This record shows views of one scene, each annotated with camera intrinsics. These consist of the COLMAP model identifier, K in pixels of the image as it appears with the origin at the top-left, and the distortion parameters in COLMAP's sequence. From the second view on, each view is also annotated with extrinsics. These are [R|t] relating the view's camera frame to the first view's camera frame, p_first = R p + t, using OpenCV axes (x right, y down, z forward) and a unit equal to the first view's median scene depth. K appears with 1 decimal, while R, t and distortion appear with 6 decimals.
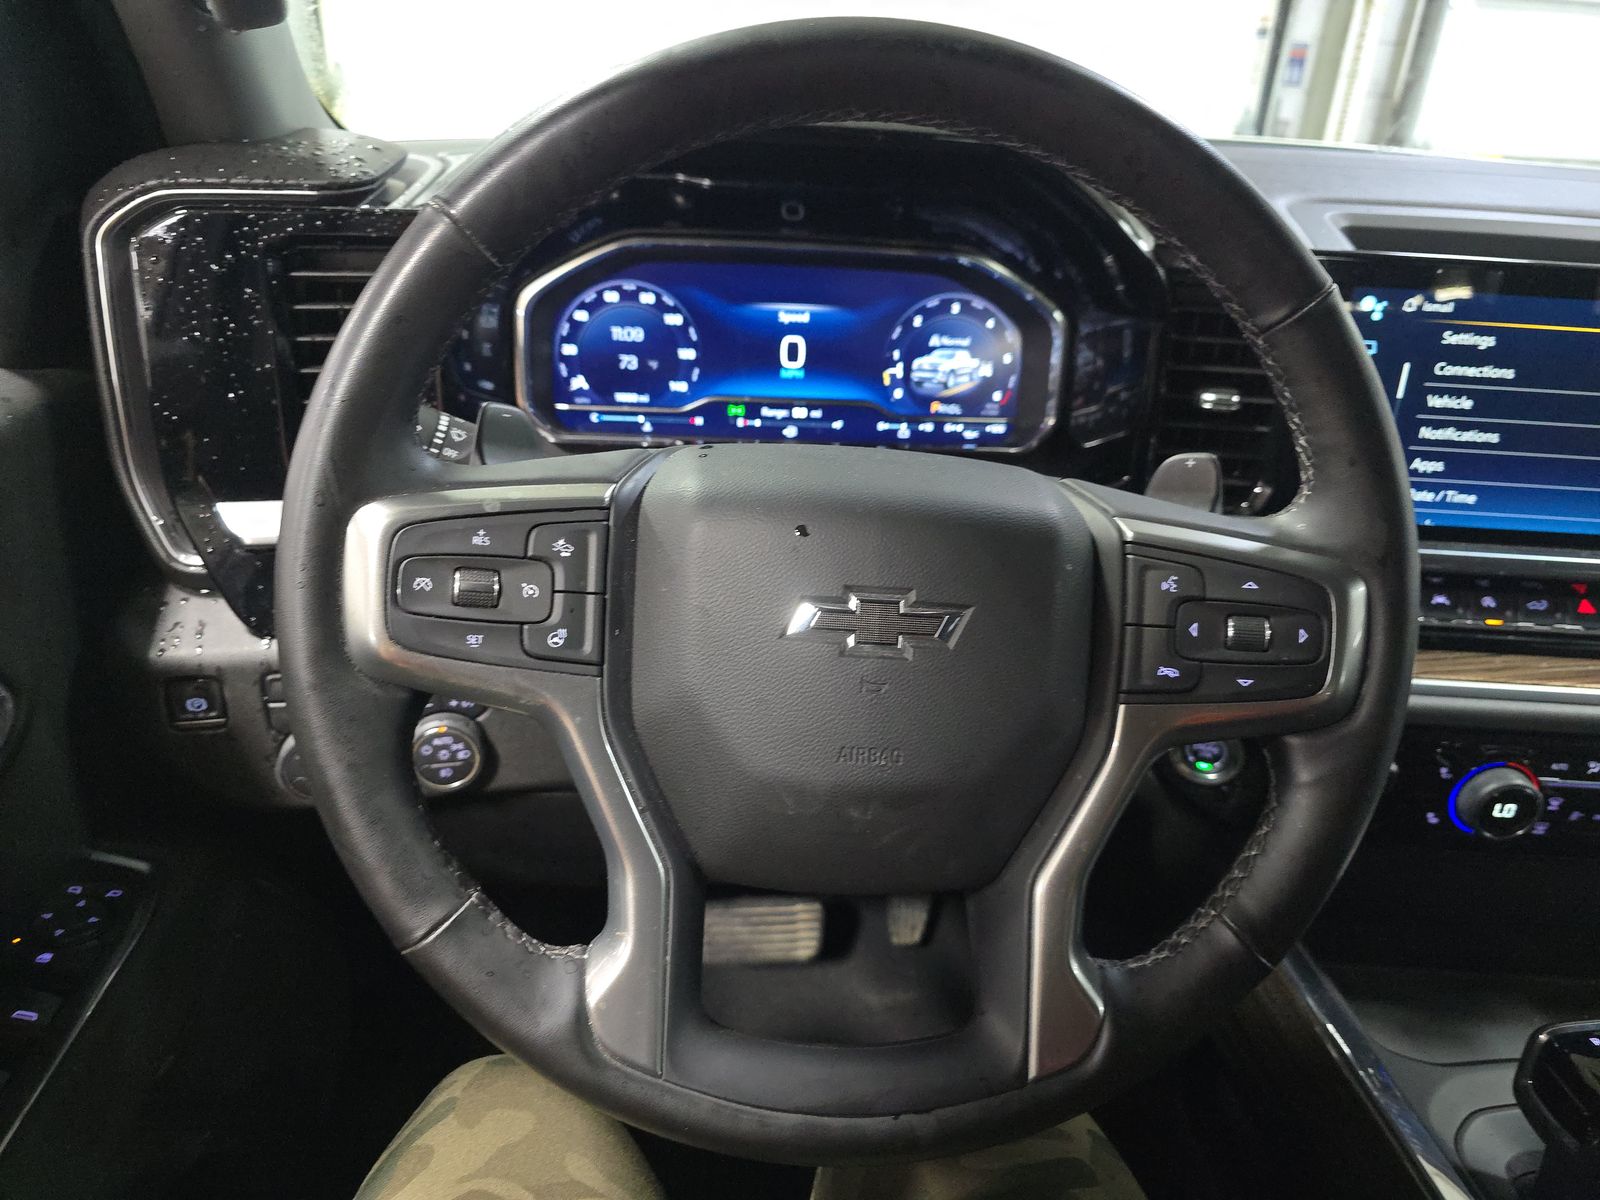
lens RADIAL K [[1075.2, 0, 790.0], [0, 1075.2, 594.0], [0, 0, 1]] dist [0.018302, -0.041116]
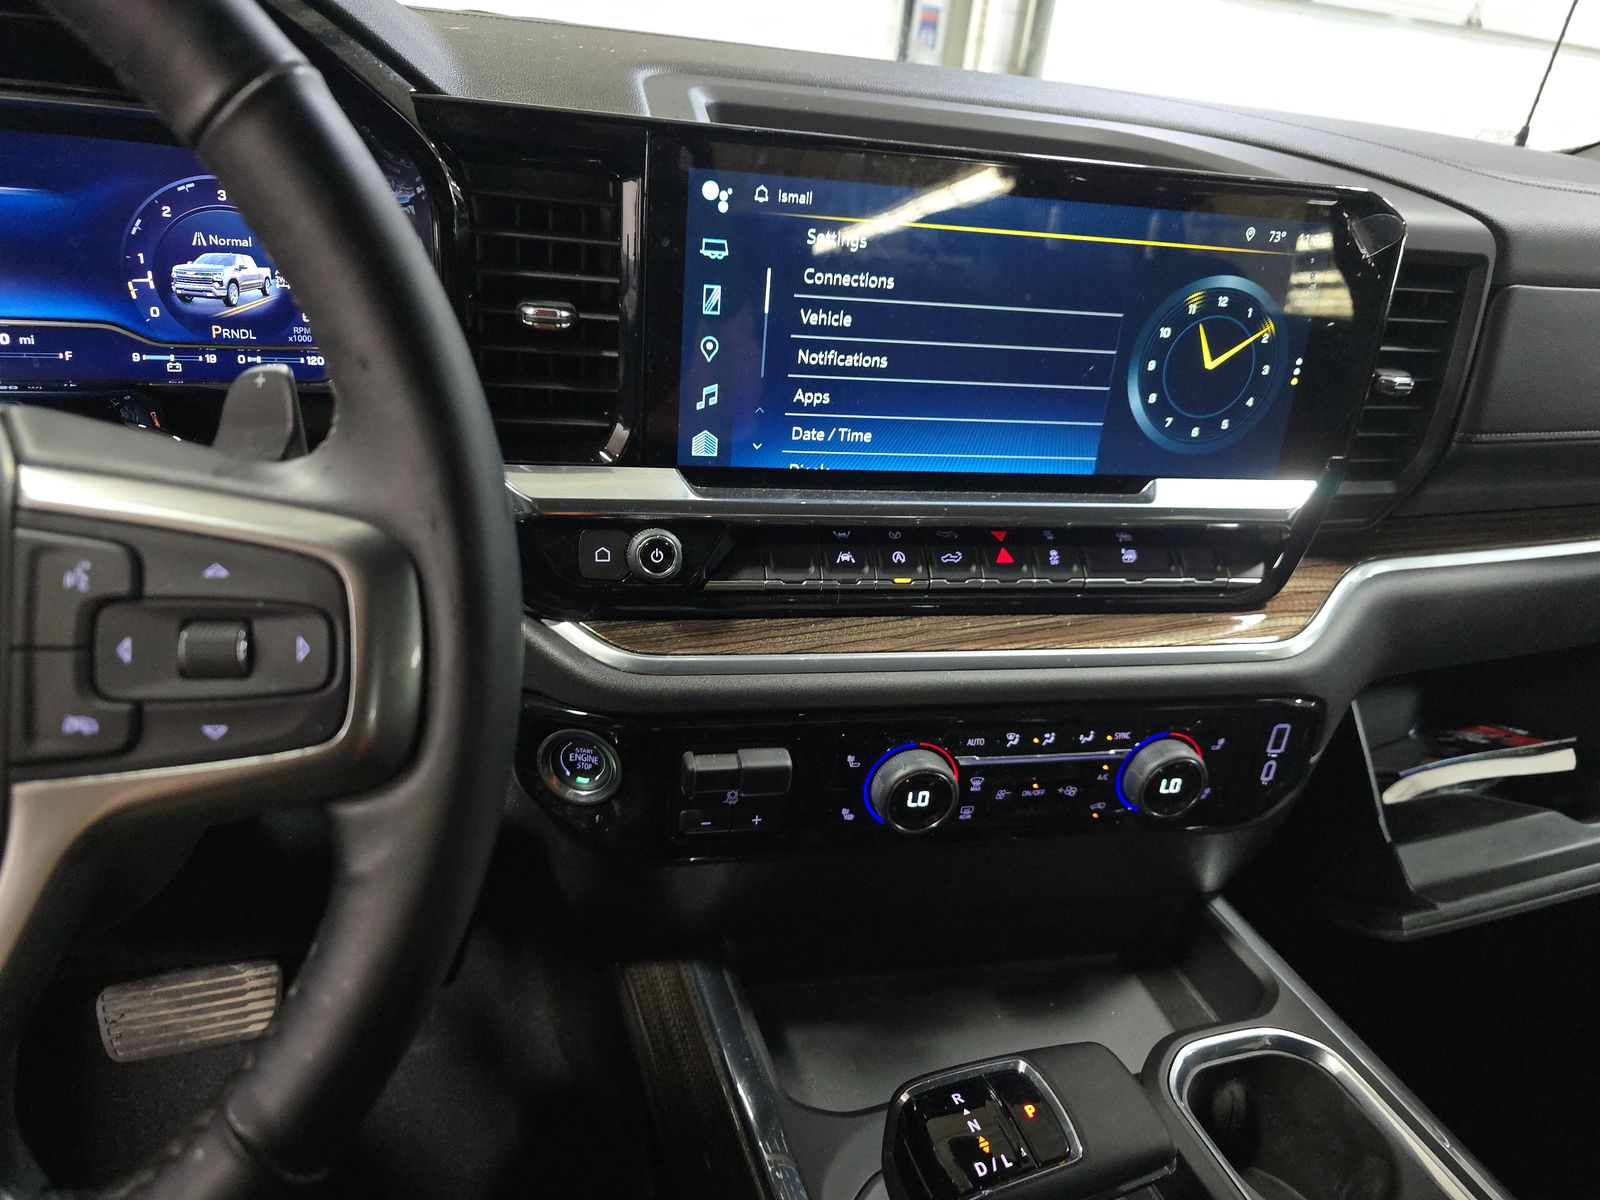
lens RADIAL K [[1075.2, 0, 805.6], [0, 1075.2, 602.1], [0, 0, 1]] dist [0.018302, -0.041116]
pose [[0.961651, -0.065739, 0.266281, 0.328455], [0.055572, 0.997415, 0.045547, 0.000094], [-0.268587, -0.029002, 0.962819, 0.183552]]
